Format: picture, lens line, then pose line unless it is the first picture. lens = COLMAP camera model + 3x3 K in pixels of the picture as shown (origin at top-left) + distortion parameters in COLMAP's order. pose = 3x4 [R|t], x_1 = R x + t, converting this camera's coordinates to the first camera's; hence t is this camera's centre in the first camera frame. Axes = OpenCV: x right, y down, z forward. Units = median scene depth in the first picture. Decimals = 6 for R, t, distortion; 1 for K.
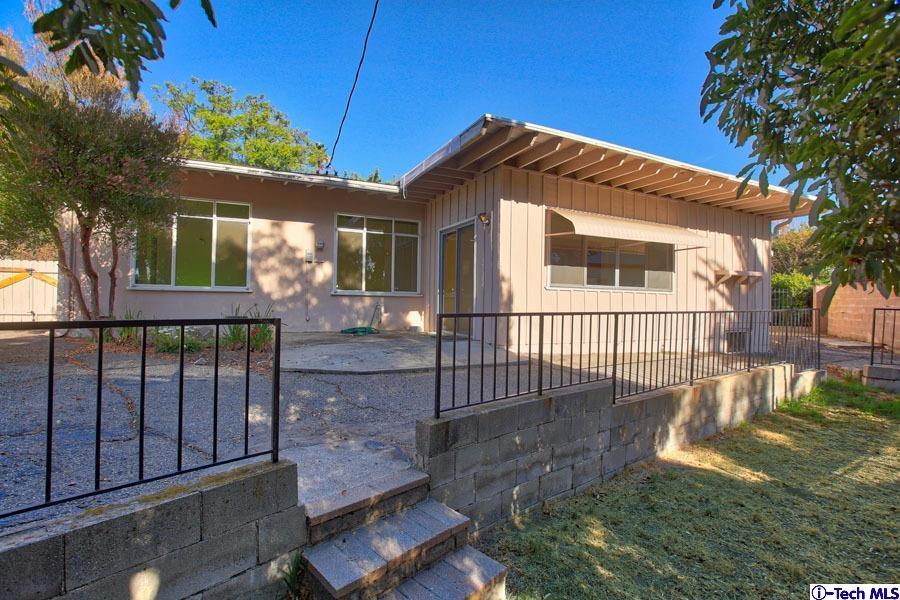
lens RADIAL K [[414.1, 0, 450.0], [0, 414.1, 300.0], [0, 0, 1]] dist [-0.020873, 0.000053]
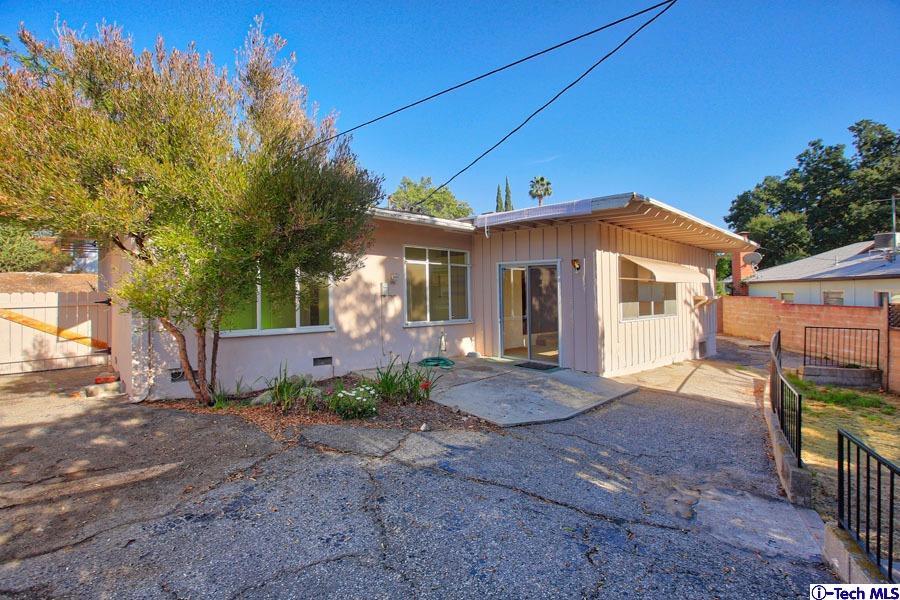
lens RADIAL K [[420.7, 0, 450.0], [0, 420.7, 300.0], [0, 0, 1]] dist [-0.047159, 0.000166]
pose [[0.942956, -0.025740, 0.331921, -0.519499], [0.013306, 0.999124, 0.039680, -0.121981], [-0.332652, -0.033001, 0.942472, 0.020347]]
